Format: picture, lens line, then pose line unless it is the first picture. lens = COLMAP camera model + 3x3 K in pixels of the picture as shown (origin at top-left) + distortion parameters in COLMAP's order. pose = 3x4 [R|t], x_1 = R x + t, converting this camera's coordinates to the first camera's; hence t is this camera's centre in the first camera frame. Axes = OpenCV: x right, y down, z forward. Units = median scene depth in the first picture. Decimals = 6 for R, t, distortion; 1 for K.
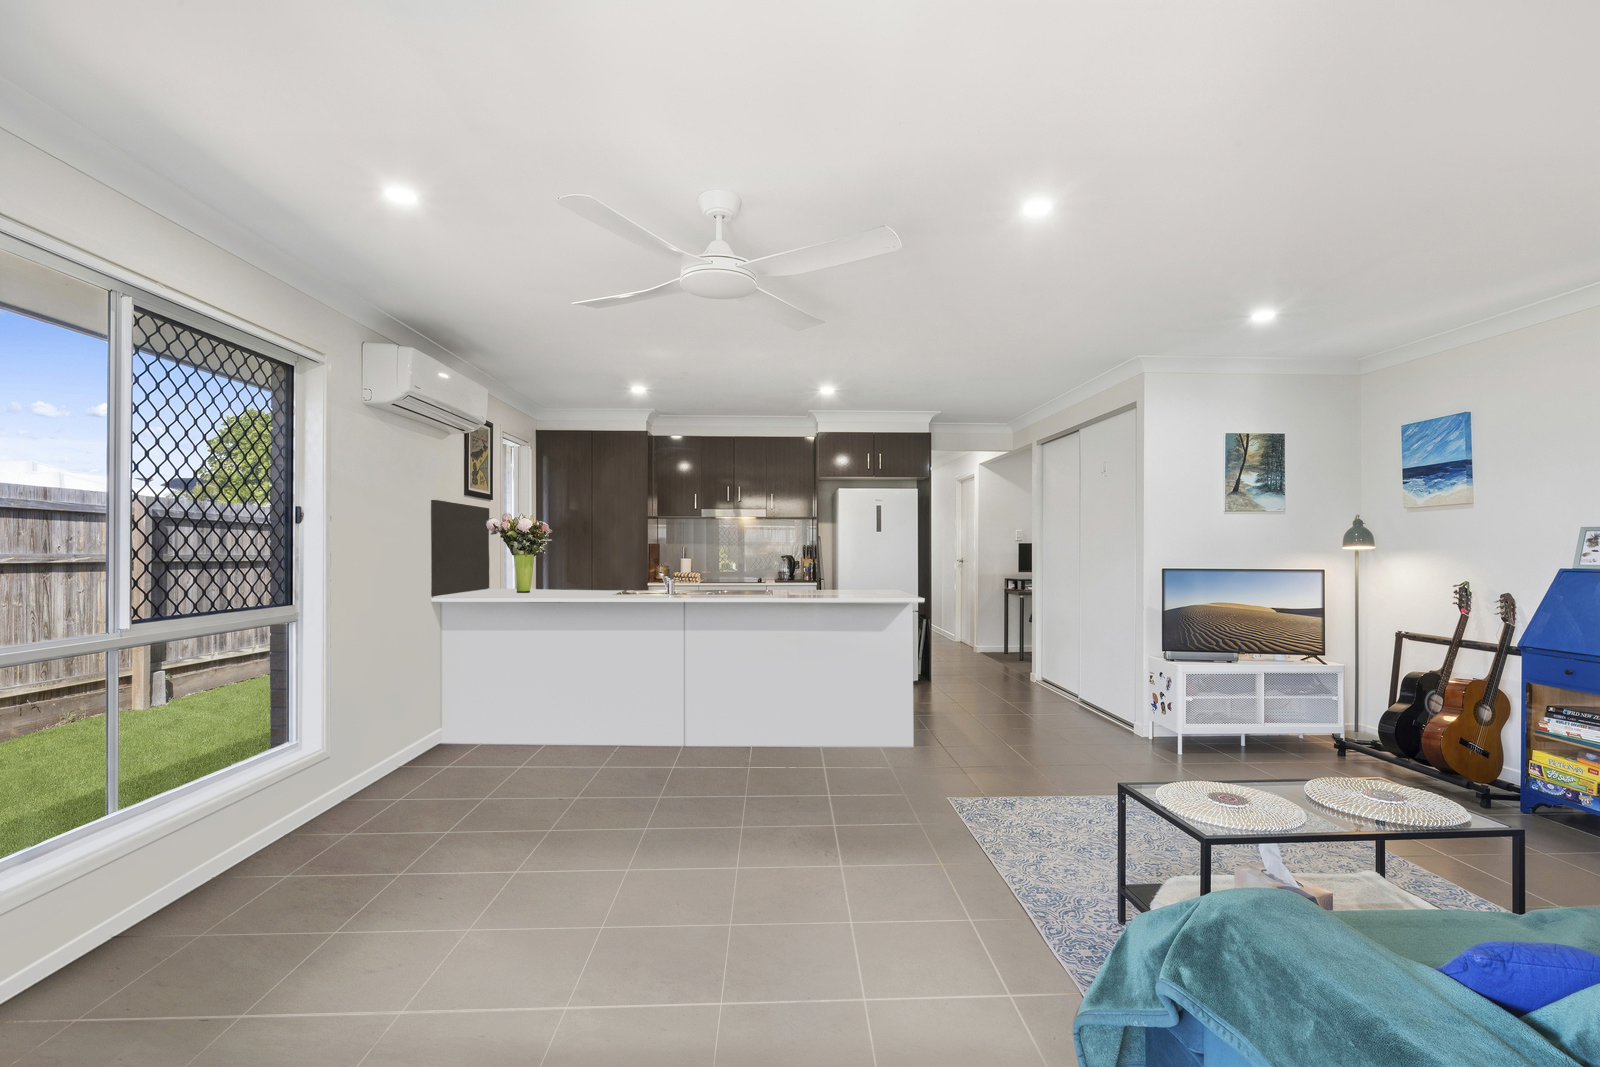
lens RADIAL K [[722.4, 0, 796.3], [0, 722.4, 543.7], [0, 0, 1]] dist [-0.000701, 0.002669]
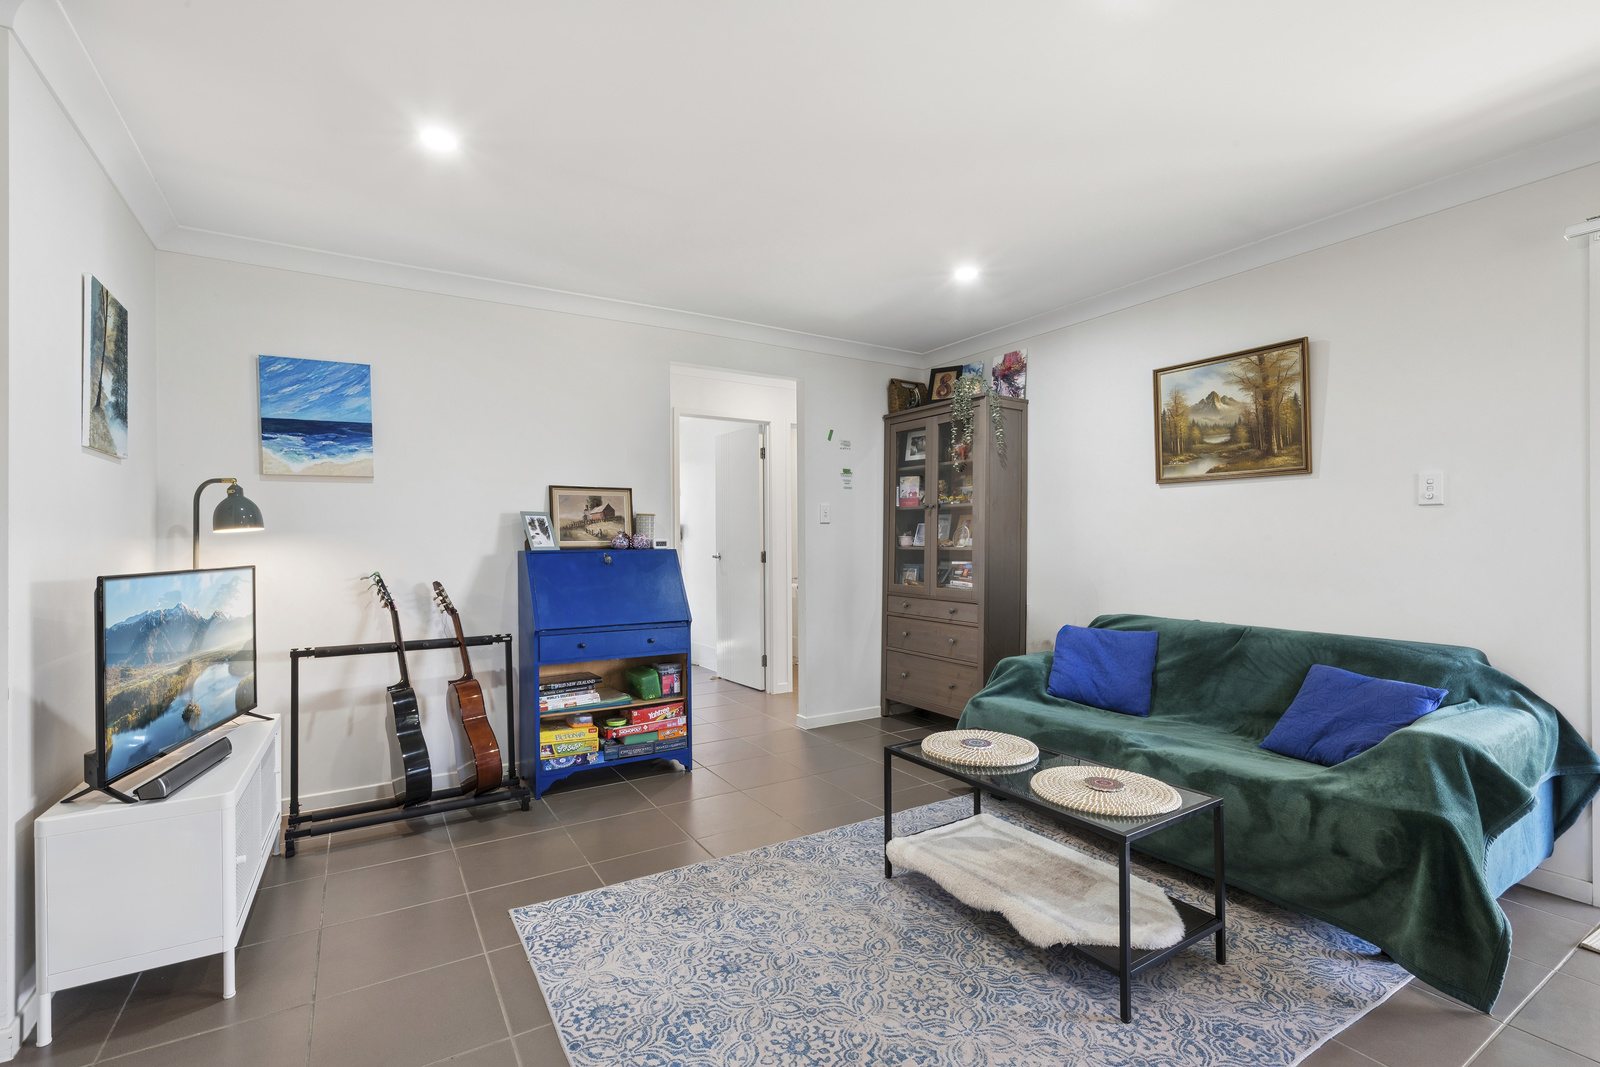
lens RADIAL K [[722.4, 0, 799.8], [0, 722.4, 534.1], [0, 0, 1]] dist [-0.000701, 0.002669]
pose [[-0.479767, 0.010454, 0.877334, -0.022994], [0.002662, 0.999942, -0.010459, 0.018583], [-0.877392, -0.002682, -0.479767, 0.938181]]
